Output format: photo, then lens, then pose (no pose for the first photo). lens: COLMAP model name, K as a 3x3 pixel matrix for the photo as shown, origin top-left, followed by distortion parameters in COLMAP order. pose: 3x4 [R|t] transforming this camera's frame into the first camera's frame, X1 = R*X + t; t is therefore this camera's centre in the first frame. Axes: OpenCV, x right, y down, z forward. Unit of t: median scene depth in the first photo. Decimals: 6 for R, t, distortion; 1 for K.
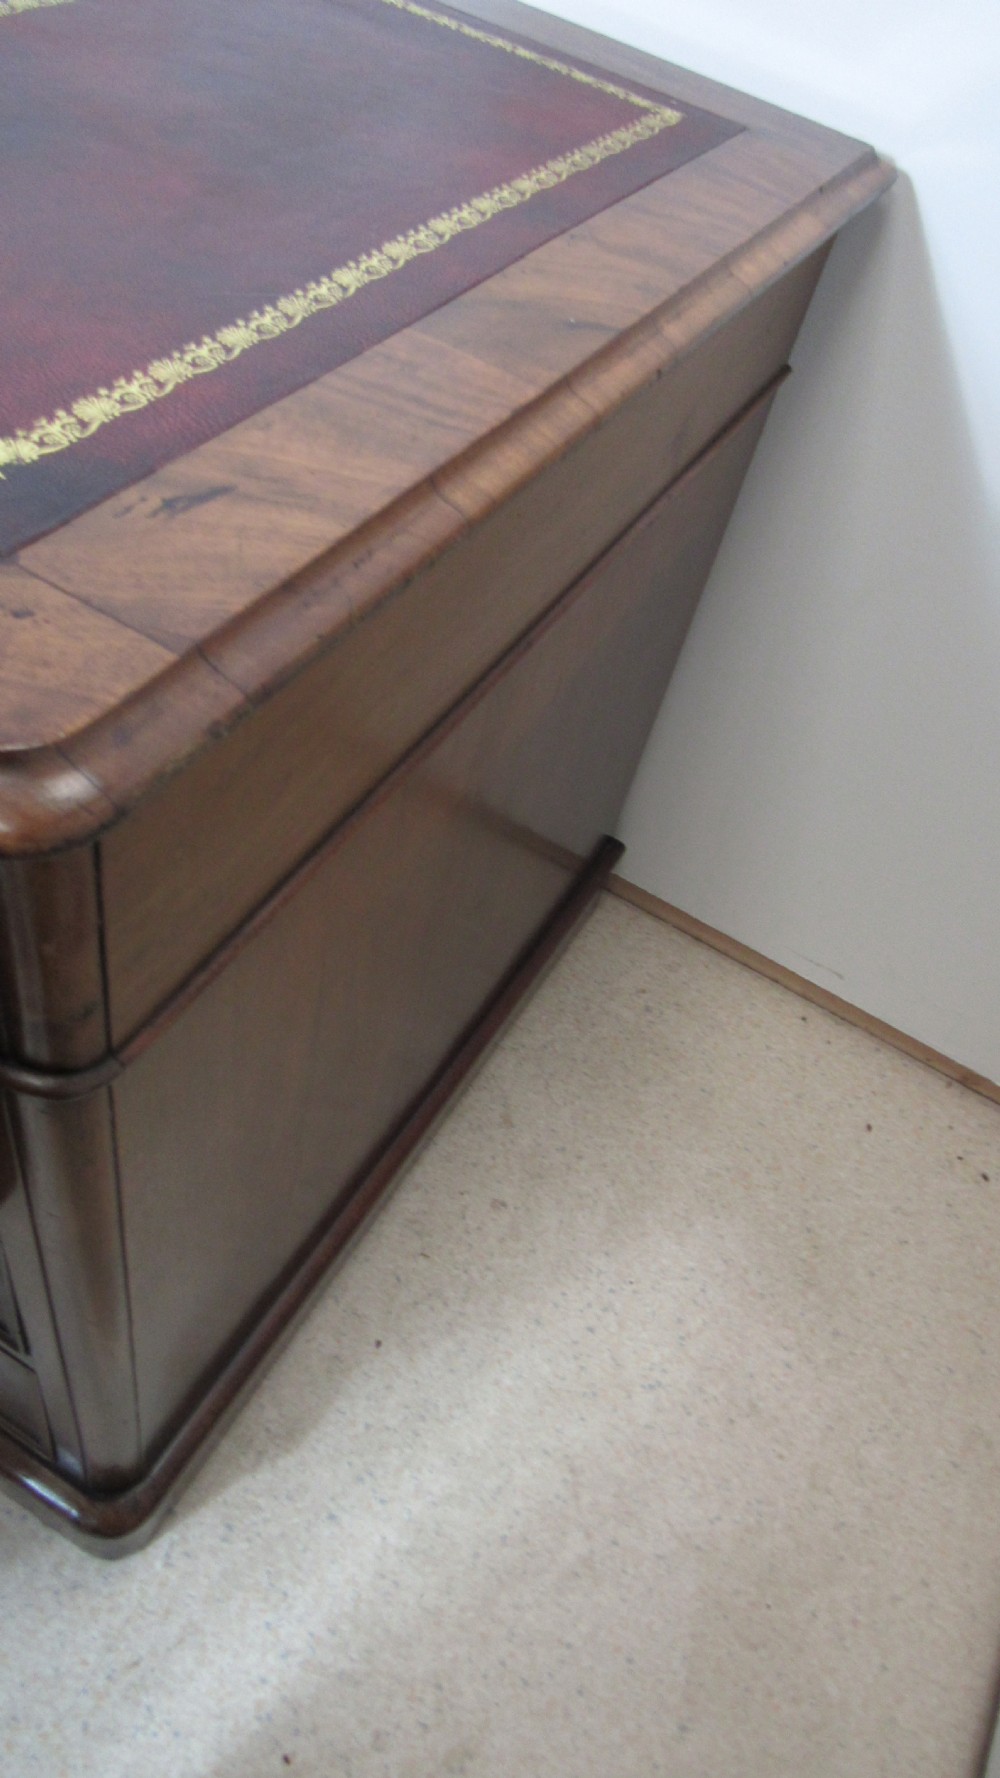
lens RADIAL K [[1274.2, 0, 500.0], [0, 1274.2, 889.0], [0, 0, 1]] dist [-0.027264, 0.006597]
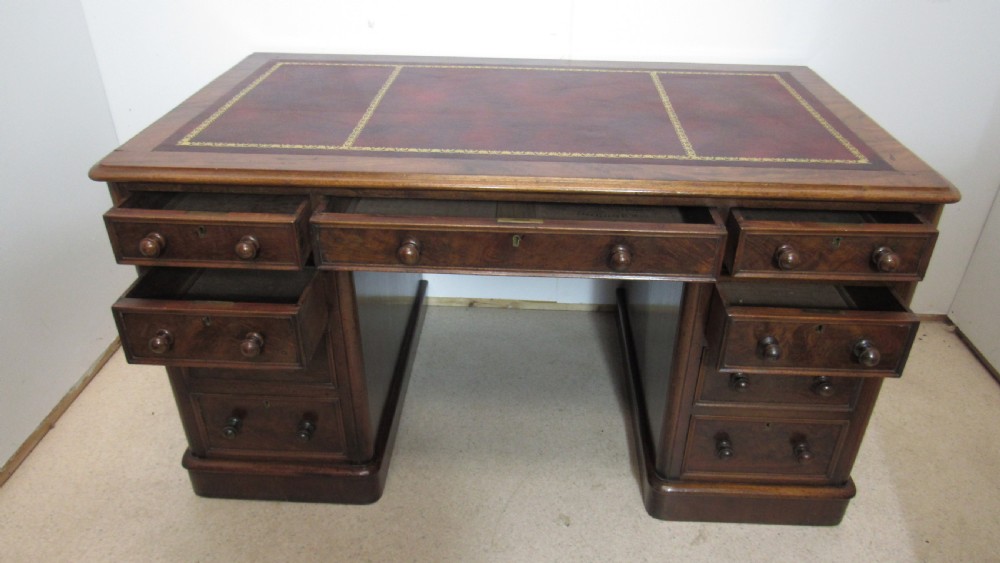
lens RADIAL K [[716.6, 0, 500.0], [0, 716.6, 281.5], [0, 0, 1]] dist [-0.027264, 0.006597]
pose [[0.880572, -0.387733, 0.272502, -1.348680], [0.446188, 0.872080, -0.200978, 0.005774], [-0.159718, 0.298562, 0.940931, -0.689355]]
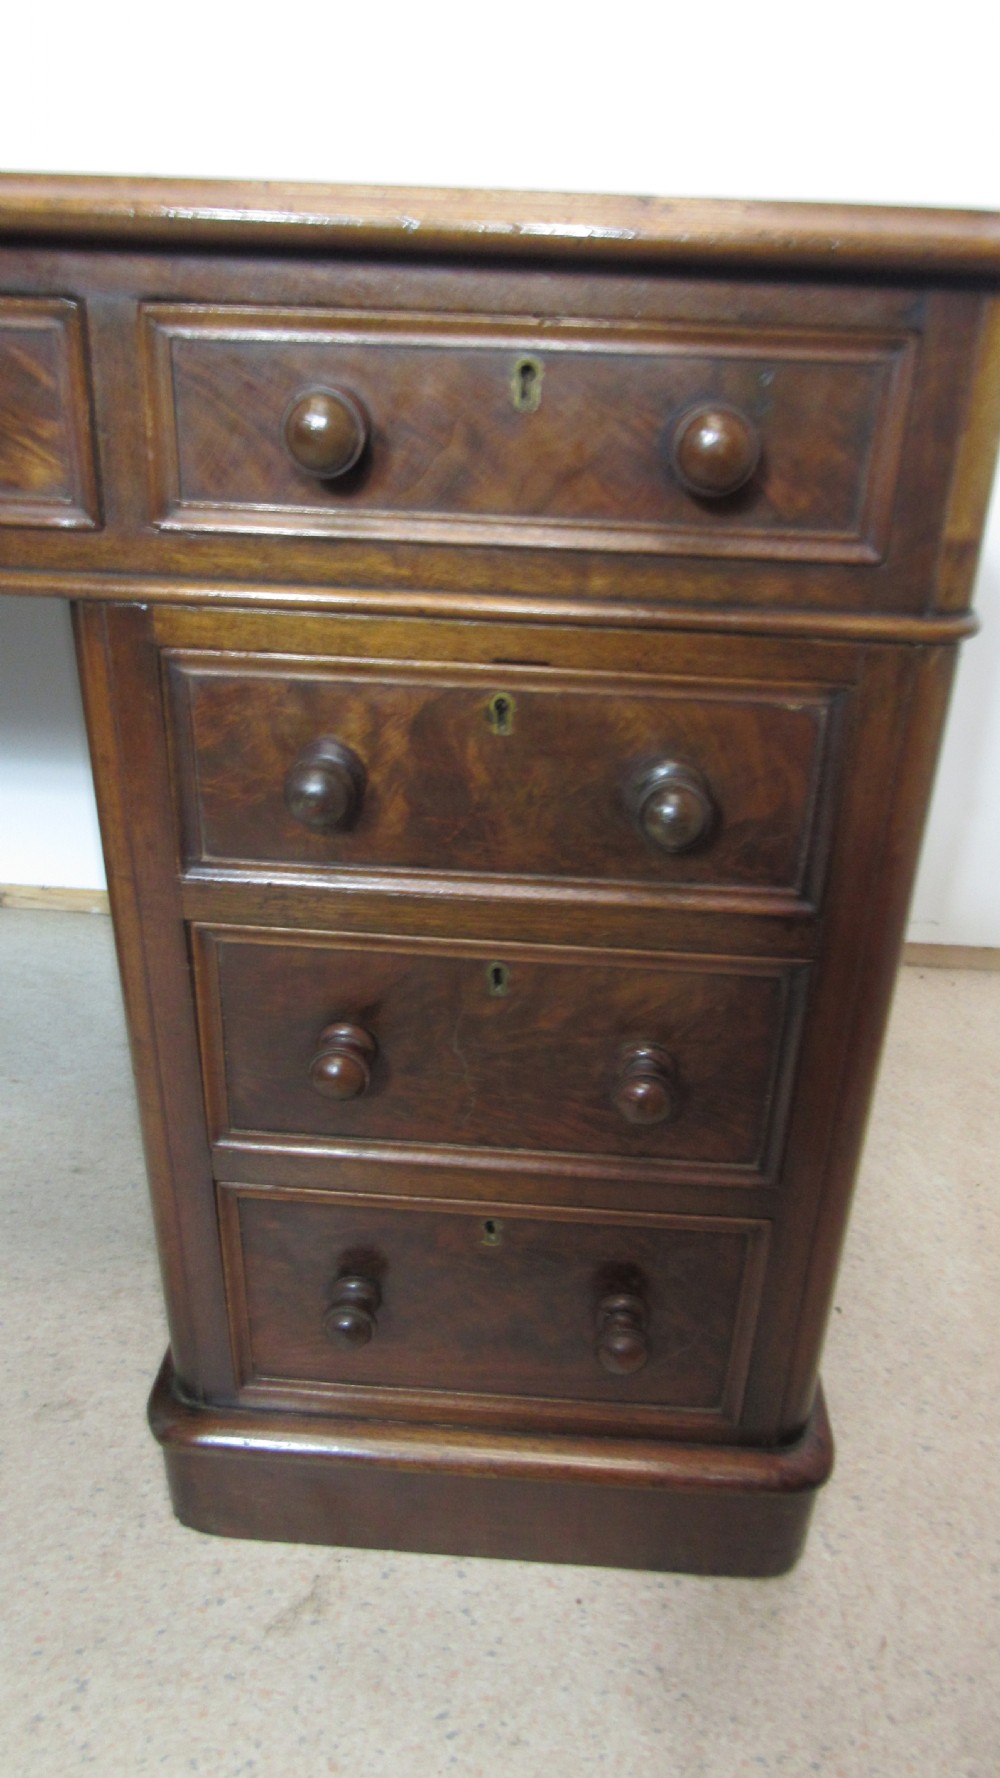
lens RADIAL K [[1274.2, 0, 500.0], [0, 1274.2, 889.0], [0, 0, 1]] dist [-0.027264, 0.006597]
pose [[0.891350, -0.342085, 0.297445, -0.636508], [0.419813, 0.870487, -0.256921, 0.268775], [-0.171034, 0.353878, 0.919520, 0.026242]]
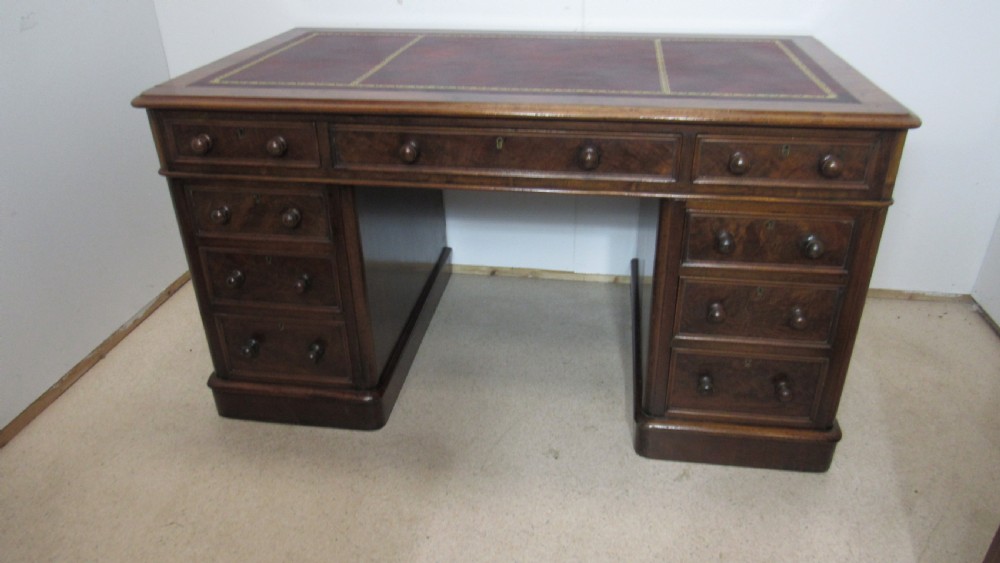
lens RADIAL K [[716.6, 0, 500.0], [0, 716.6, 281.5], [0, 0, 1]] dist [-0.027264, 0.006597]
pose [[0.915613, -0.348650, 0.200239, -1.295638], [0.394732, 0.874164, -0.282885, 0.328336], [-0.076414, 0.338054, 0.938019, -0.752375]]
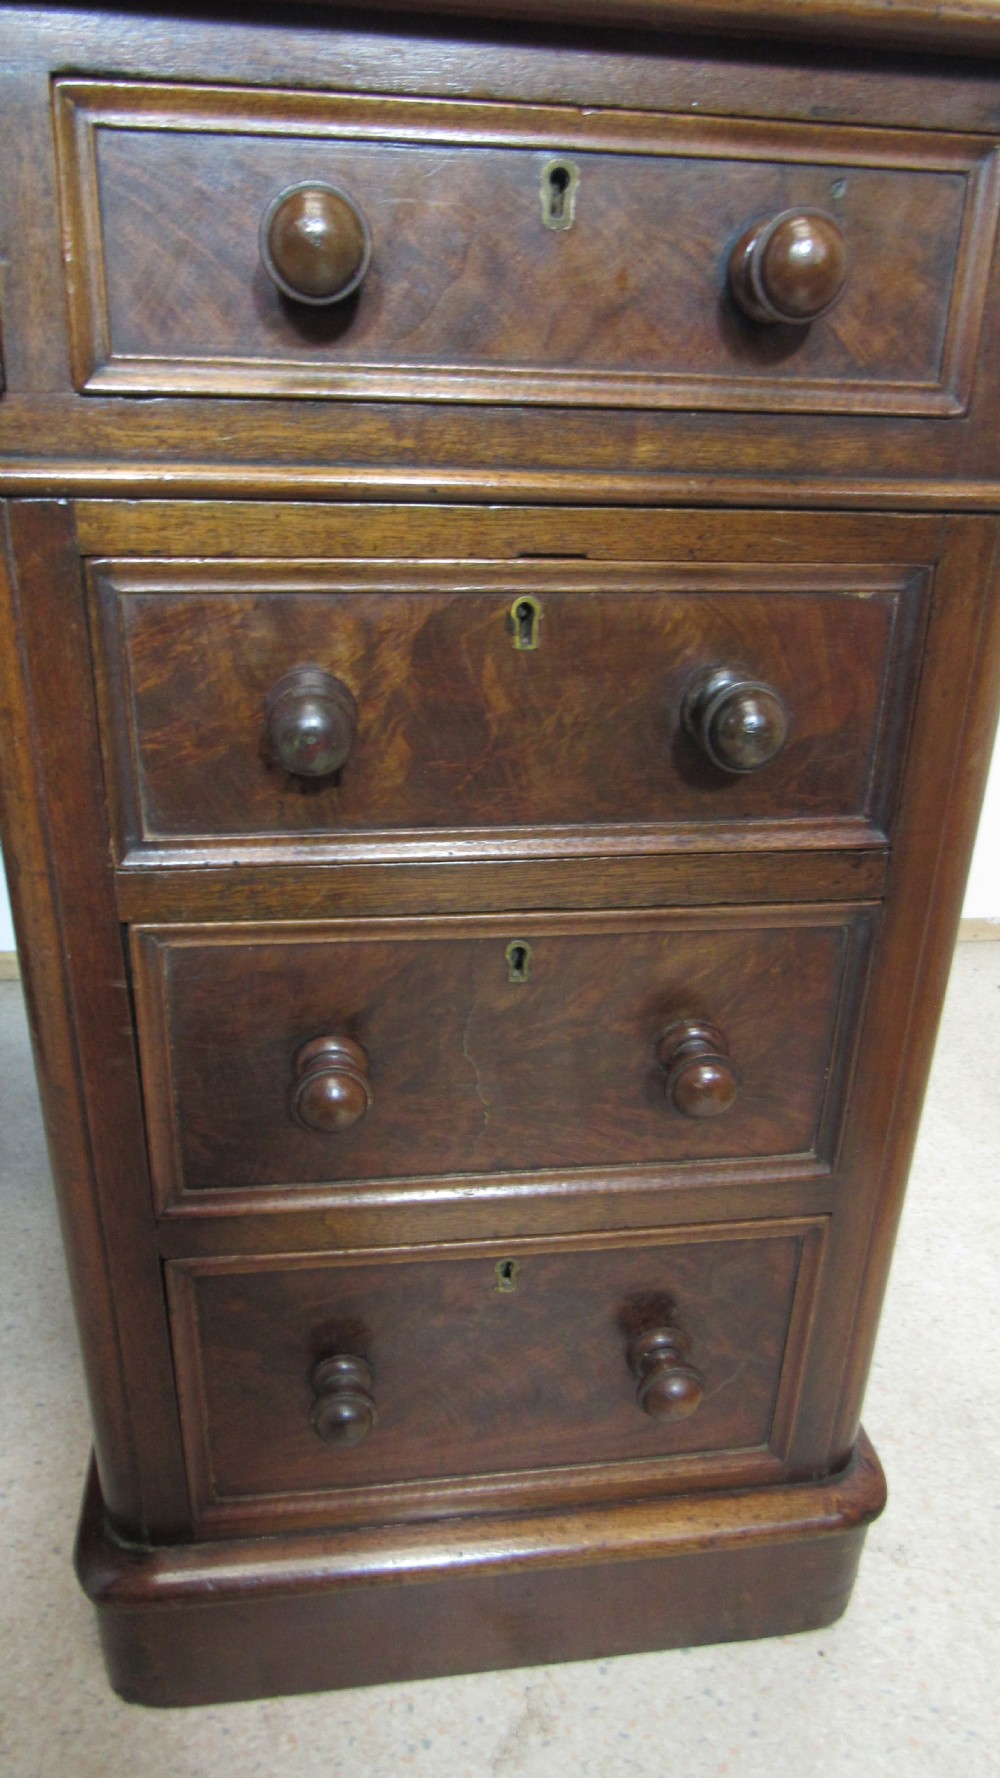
lens RADIAL K [[1261.9, 0, 500.0], [0, 1261.9, 889.0], [0, 0, 1]] dist [-0.029472, 0.004461]
pose [[0.786767, -0.400242, 0.469898, -0.713526], [0.538888, 0.816622, -0.206710, 0.214047], [-0.300995, 0.415855, 0.858176, 0.201104]]
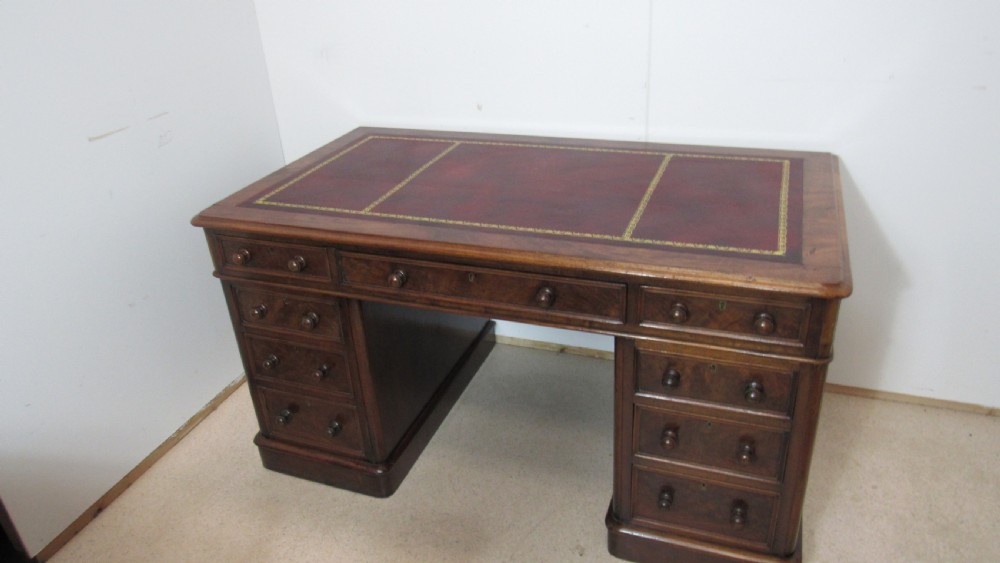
lens RADIAL K [[716.6, 0, 500.0], [0, 716.6, 281.5], [0, 0, 1]] dist [-0.027264, 0.006597]
pose [[0.956894, -0.290019, 0.015576, -0.843060], [0.276247, 0.892276, -0.357116, 0.287837], [0.089672, 0.346025, 0.933930, -1.043300]]
